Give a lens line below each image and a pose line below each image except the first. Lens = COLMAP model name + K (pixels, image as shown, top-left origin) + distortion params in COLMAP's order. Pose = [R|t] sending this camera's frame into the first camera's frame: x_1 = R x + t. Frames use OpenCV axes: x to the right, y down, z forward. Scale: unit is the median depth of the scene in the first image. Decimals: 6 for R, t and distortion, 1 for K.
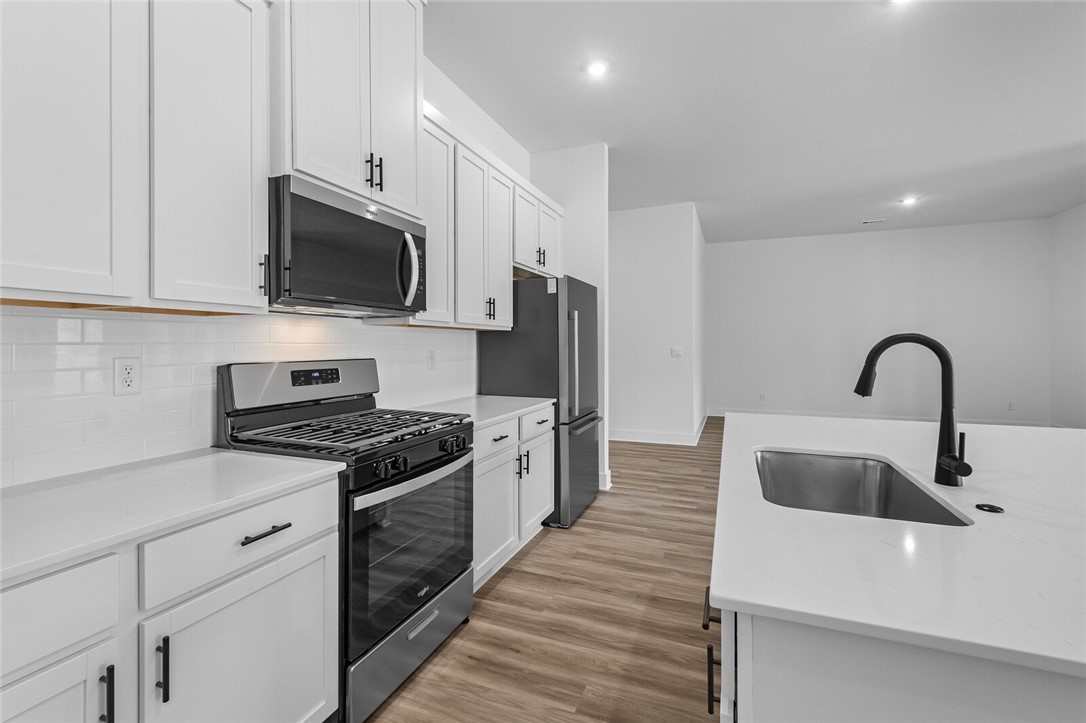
lens RADIAL K [[472.3, 0, 542.7], [0, 472.3, 337.9], [0, 0, 1]] dist [-0.000472, 0.000009]
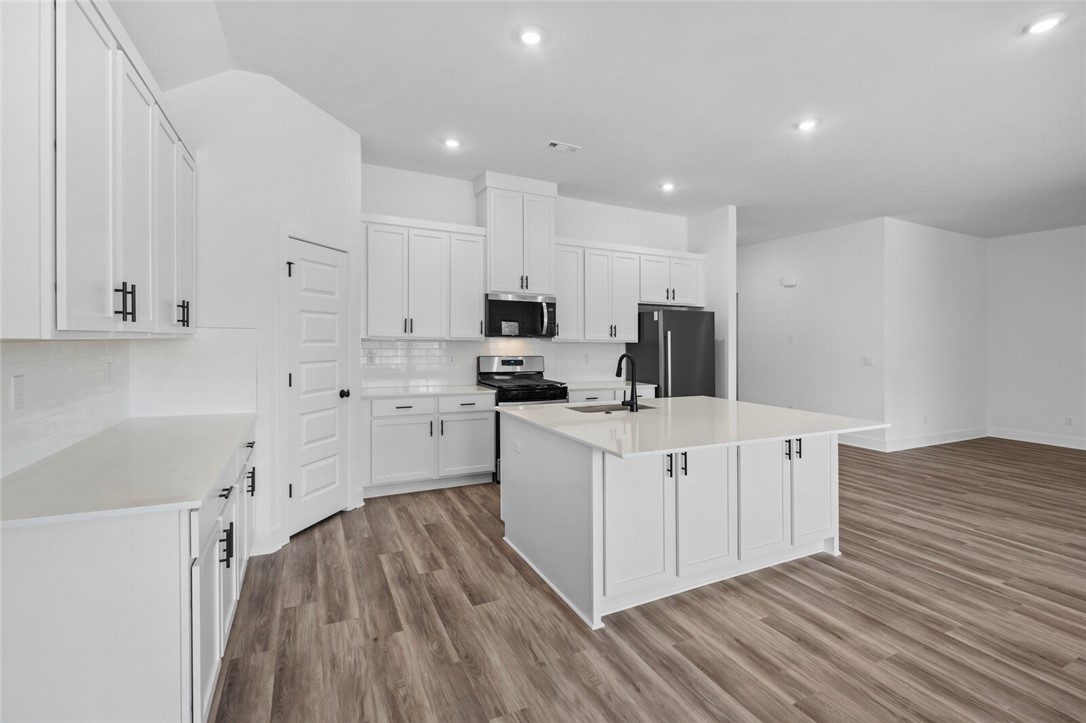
lens RADIAL K [[488.5, 0, 555.0], [0, 488.5, 323.4], [0, 0, 1]] dist [-0.003518, -0.000261]
pose [[0.755970, -0.007342, -0.654565, 1.342194], [-0.007983, 0.999759, -0.020434, -0.072288], [0.654558, 0.020673, 0.755729, -0.786486]]
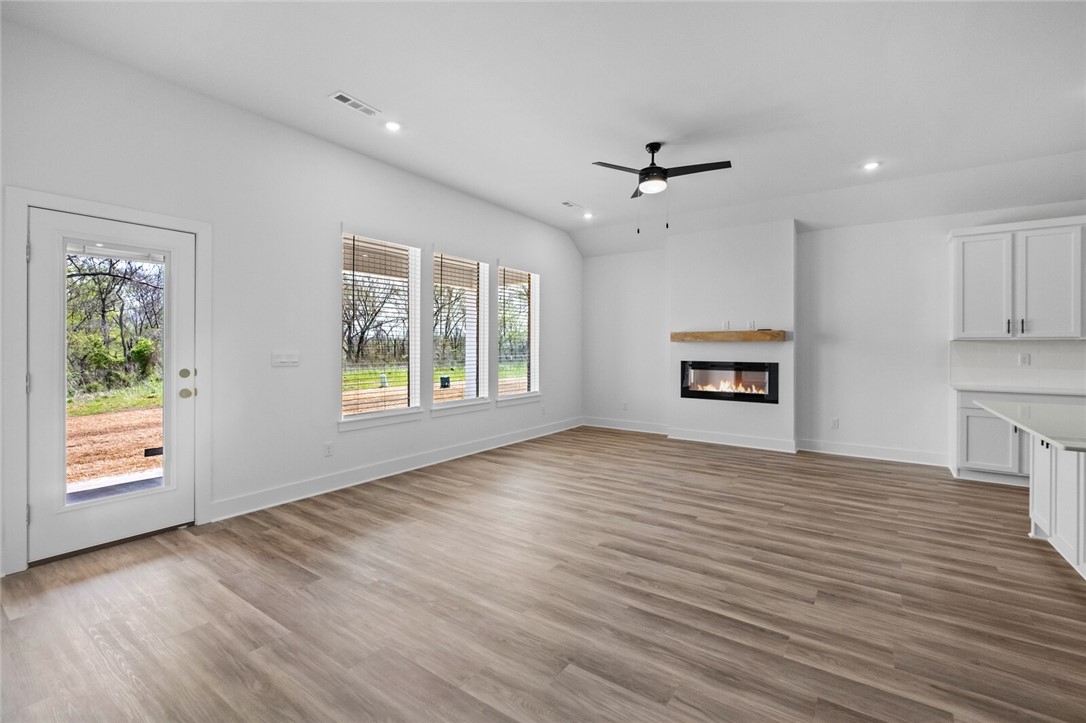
lens RADIAL K [[478.5, 0, 541.2], [0, 478.5, 348.5], [0, 0, 1]] dist [-0.003015, -0.000471]
pose [[-0.974565, -0.001669, 0.224099, 1.874393], [-0.004303, 0.999927, -0.011265, 0.014770], [-0.224064, -0.011942, -0.974501, 1.956486]]
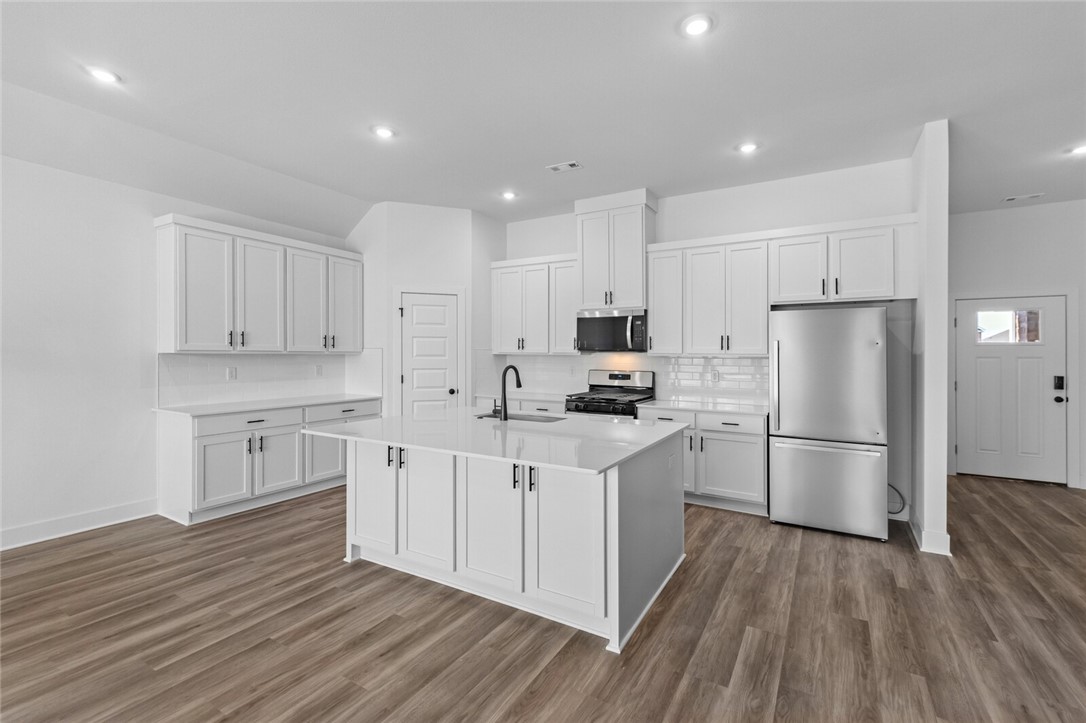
lens RADIAL K [[479.4, 0, 546.2], [0, 479.4, 351.1], [0, 0, 1]] dist [0.001938, -0.000014]
pose [[-0.142126, -0.002398, -0.989846, 2.073585], [0.007906, 0.999962, -0.003558, -0.049630], [0.989817, -0.008332, -0.142102, 0.944295]]
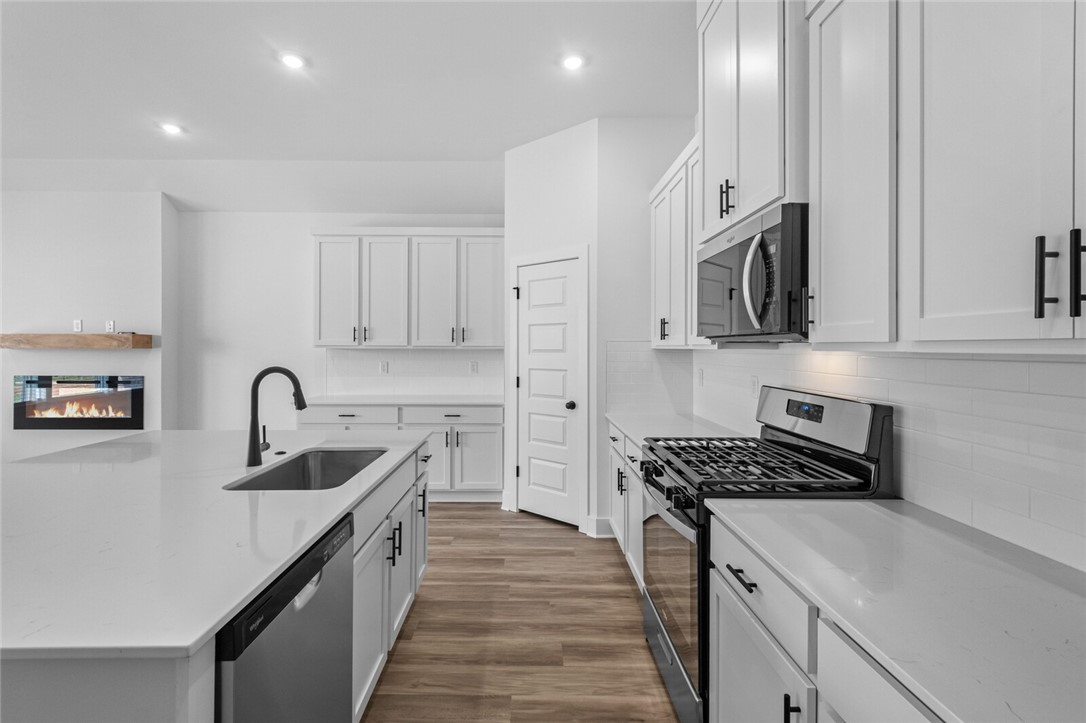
lens RADIAL K [[481.9, 0, 538.6], [0, 481.9, 350.0], [0, 0, 1]] dist [0.002004, 0.000238]
pose [[-0.924033, 0.002459, -0.382305, 0.346968], [0.005523, 0.999961, -0.006917, -0.031068], [0.382273, -0.008503, -0.924010, 1.616043]]
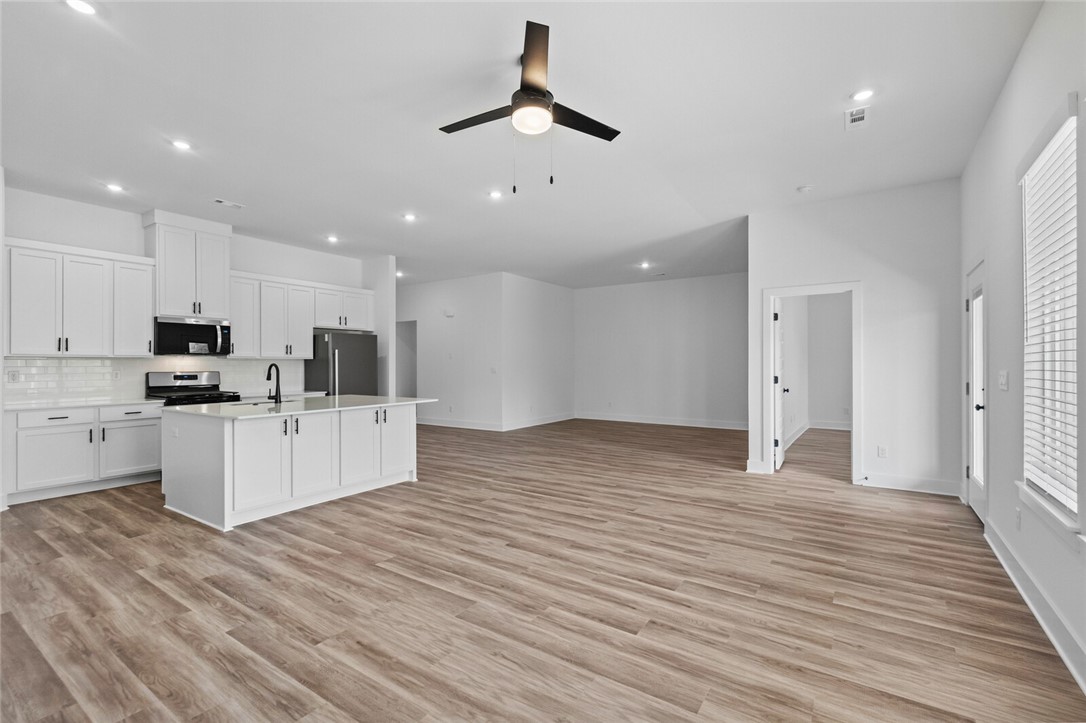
lens RADIAL K [[477.8, 0, 543.8], [0, 477.8, 345.8], [0, 0, 1]] dist [0.011458, -0.007190]
pose [[0.978666, -0.007200, -0.205332, 2.171147], [0.002722, 0.999752, -0.022083, -0.037381], [0.205440, 0.021053, 0.978443, -1.358570]]
